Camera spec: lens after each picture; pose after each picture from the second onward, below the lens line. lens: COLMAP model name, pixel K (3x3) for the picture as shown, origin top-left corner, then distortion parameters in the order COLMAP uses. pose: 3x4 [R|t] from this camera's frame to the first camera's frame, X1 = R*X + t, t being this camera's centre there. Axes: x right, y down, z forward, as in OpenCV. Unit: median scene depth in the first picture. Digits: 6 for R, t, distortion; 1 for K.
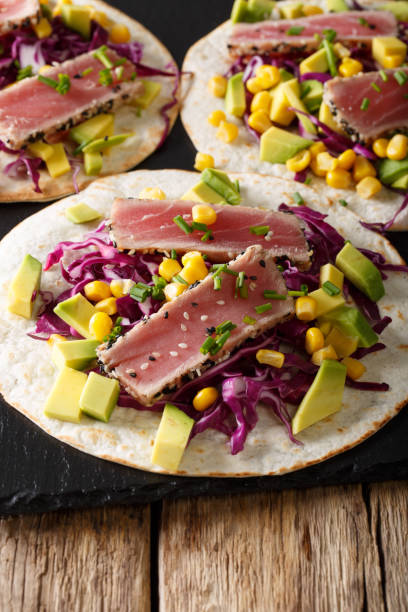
lens RADIAL K [[2042.1, 0, 204.0], [0, 2042.1, 306.0], [0, 0, 1]] dist [-0.153402, 3.735565]
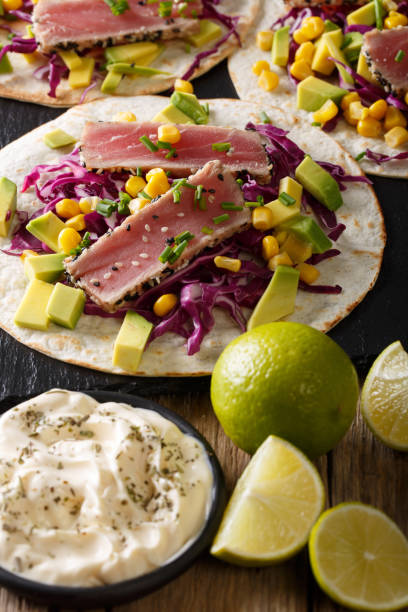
lens RADIAL K [[2042.1, 0, 204.0], [0, 2042.1, 306.0], [0, 0, 1]] dist [-0.153402, 3.735565]
pose [[0.997750, -0.029382, -0.060263, 0.083723], [0.030612, 0.999339, 0.019591, 0.025500], [0.059647, -0.021391, 0.997990, -0.060635]]
